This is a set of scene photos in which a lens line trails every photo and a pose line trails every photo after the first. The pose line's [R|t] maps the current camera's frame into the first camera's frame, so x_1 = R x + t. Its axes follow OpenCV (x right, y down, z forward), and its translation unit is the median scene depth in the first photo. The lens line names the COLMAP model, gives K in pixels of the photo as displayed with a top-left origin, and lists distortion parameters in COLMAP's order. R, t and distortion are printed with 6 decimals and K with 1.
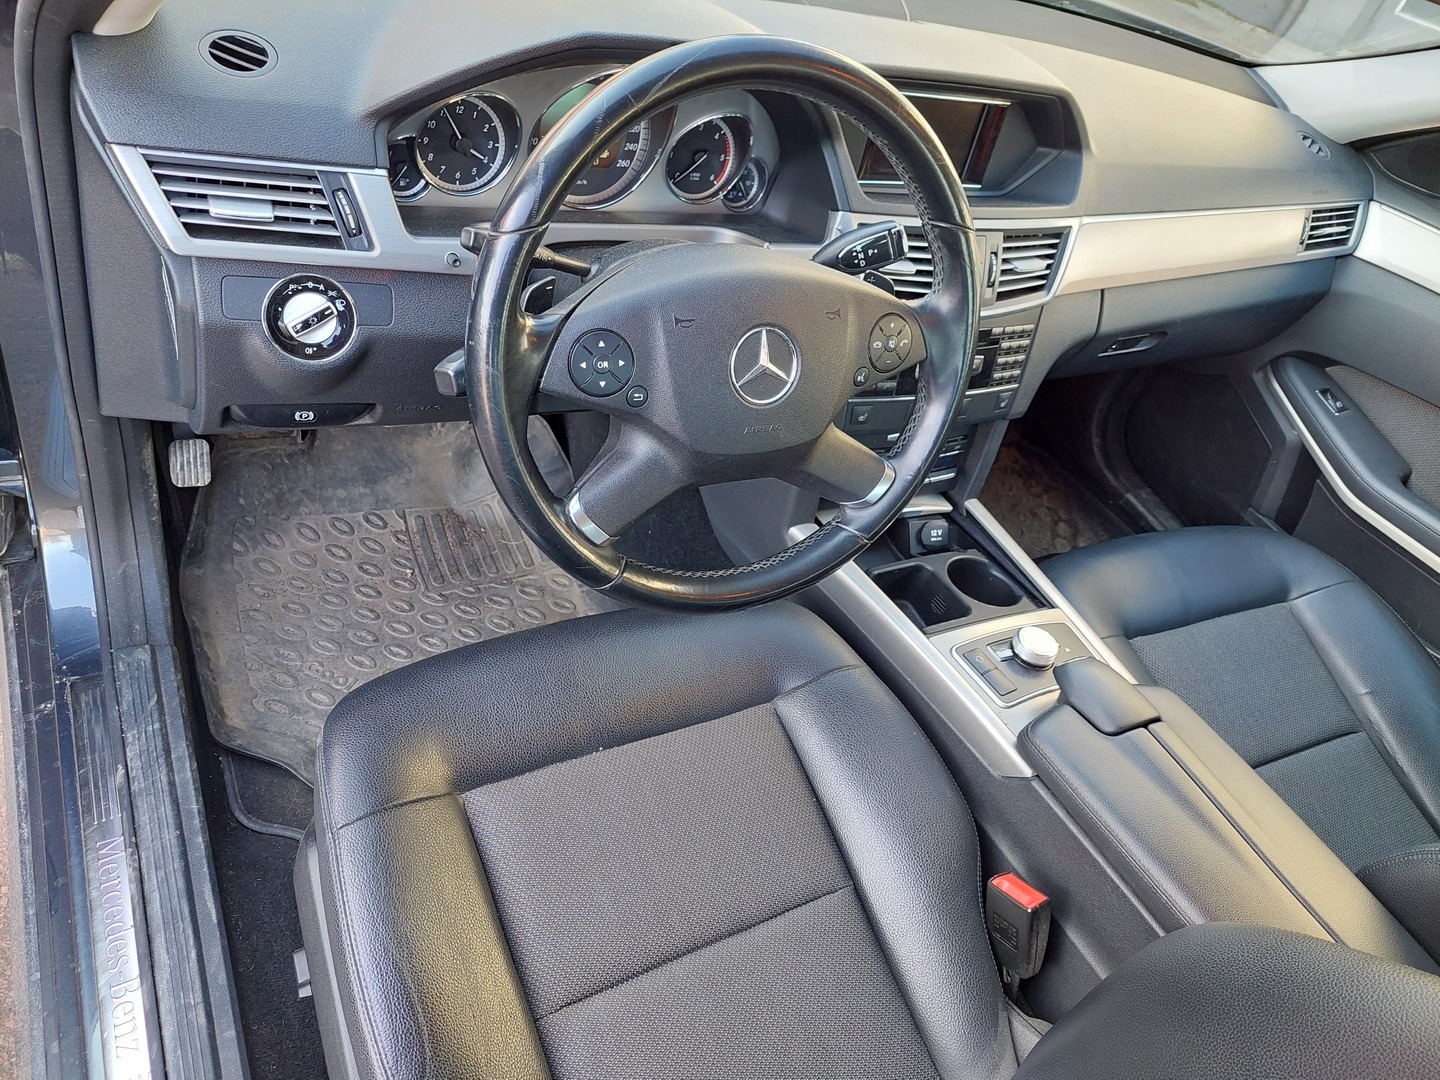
lens RADIAL K [[1043.3, 0, 707.2], [0, 1043.3, 544.2], [0, 0, 1]] dist [0.030436, -0.030253]
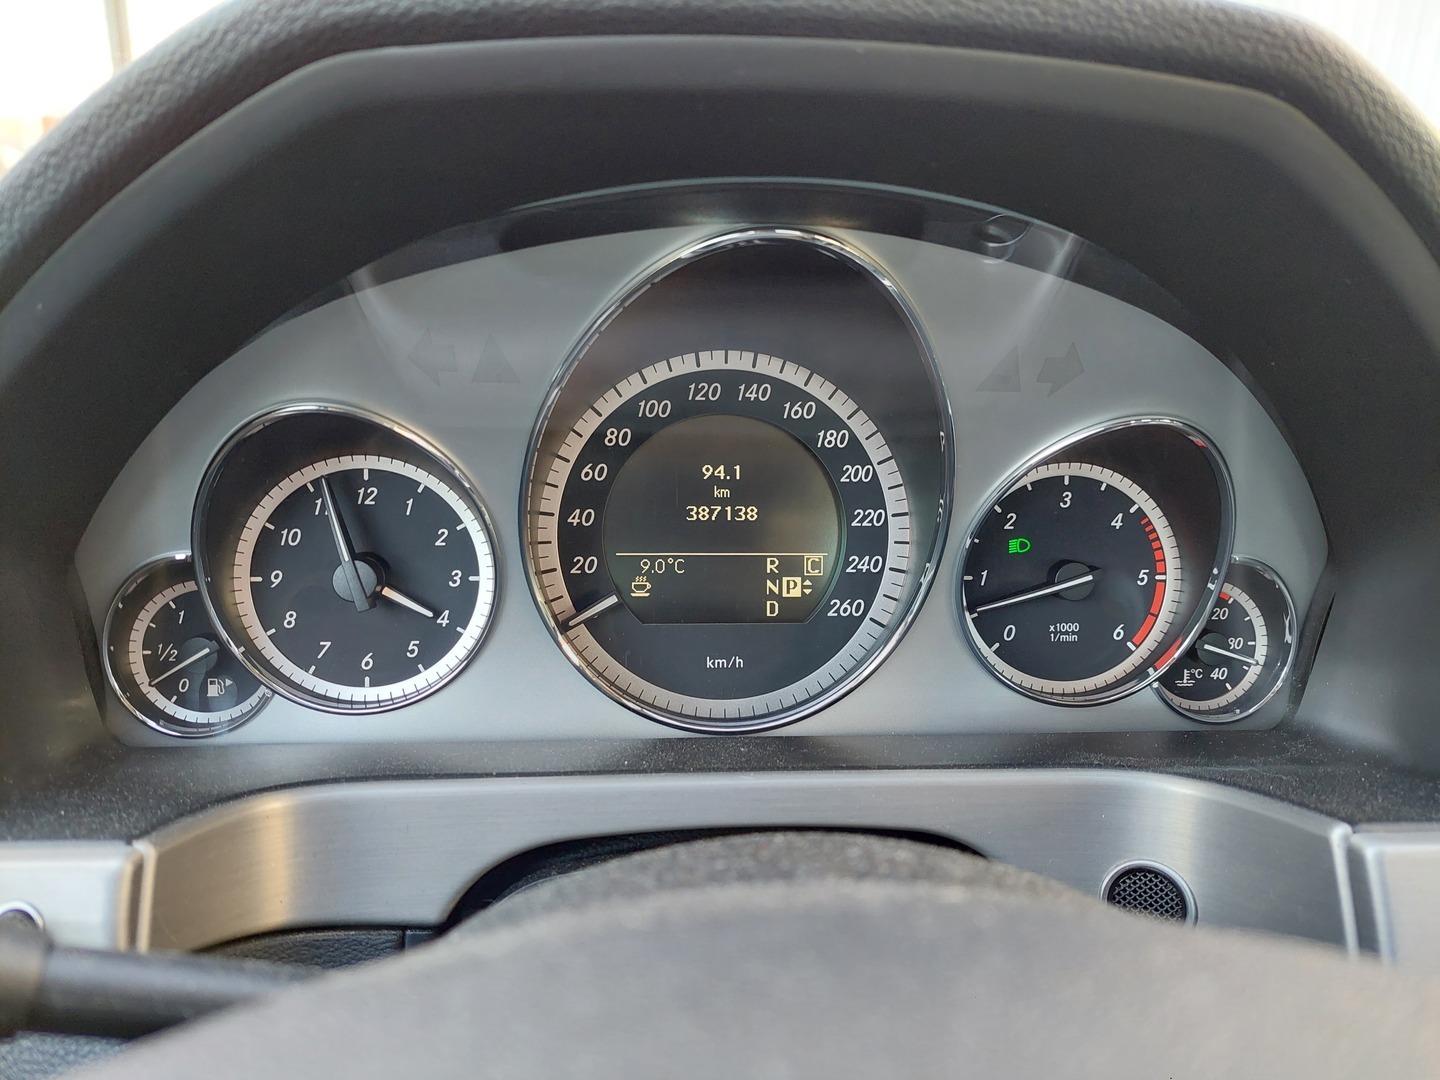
lens RADIAL K [[1043.3, 0, 717.2], [0, 1043.3, 535.9], [0, 0, 1]] dist [0.030436, -0.030253]
pose [[0.908322, -0.121929, -0.400105, 0.027193], [-0.088477, 0.878913, -0.468704, -0.202068], [0.408807, 0.461135, 0.787548, 0.654040]]
